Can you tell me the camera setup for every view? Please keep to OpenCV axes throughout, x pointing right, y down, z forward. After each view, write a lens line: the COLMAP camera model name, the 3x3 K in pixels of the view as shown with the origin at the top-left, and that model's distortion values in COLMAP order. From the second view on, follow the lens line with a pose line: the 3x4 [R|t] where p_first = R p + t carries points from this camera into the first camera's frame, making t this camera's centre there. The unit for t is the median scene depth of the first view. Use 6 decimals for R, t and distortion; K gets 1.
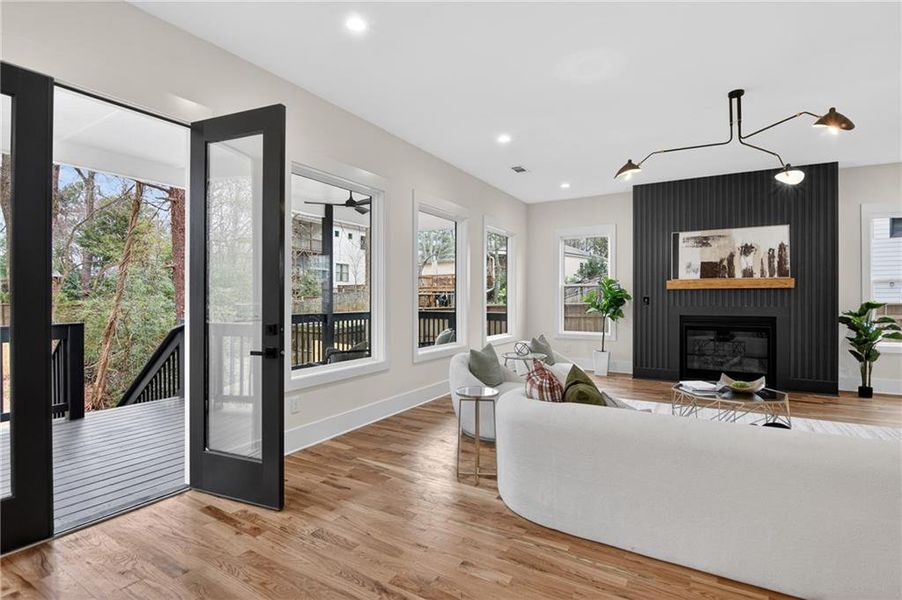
lens RADIAL K [[438.1, 0, 451.0], [0, 438.1, 300.0], [0, 0, 1]] dist [-0.016908, -0.000578]
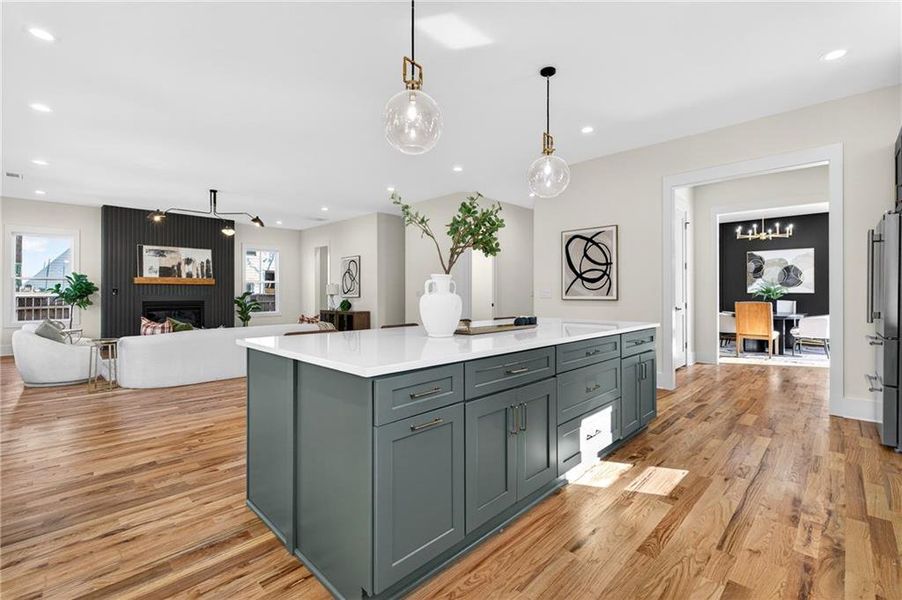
lens RADIAL K [[400.4, 0, 449.7], [0, 400.4, 291.6], [0, 0, 1]] dist [0.003719, 0.000184]
pose [[0.239451, 0.005703, 0.970892, -0.586240], [0.010232, 0.999912, -0.008397, 0.025608], [-0.970855, 0.011945, 0.239372, -0.355260]]
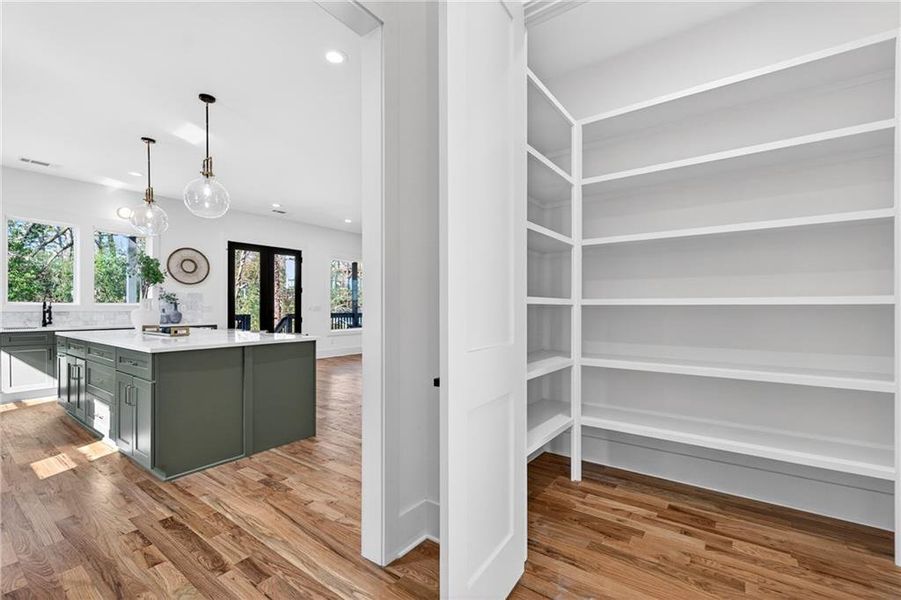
lens RADIAL K [[393.2, 0, 448.6], [0, 393.2, 307.9], [0, 0, 1]] dist [0.002696, -0.000223]
pose [[0.995156, 0.002622, -0.098276, 0.390666], [-0.003269, 0.999974, -0.006431, 0.025499], [0.098257, 0.006721, 0.995138, -0.894289]]
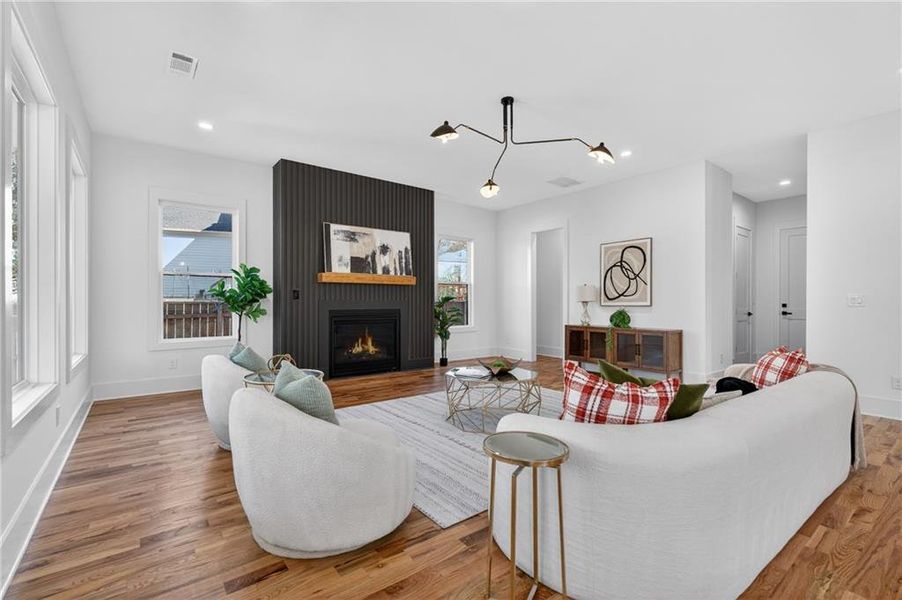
lens RADIAL K [[398.6, 0, 445.5], [0, 398.6, 300.3], [0, 0, 1]] dist [0.003245, -0.000316]
pose [[0.373785, 0.005592, 0.927499, -0.207306], [0.004144, 0.999962, -0.007699, 0.023322], [-0.927506, 0.006722, 0.373747, 0.473063]]
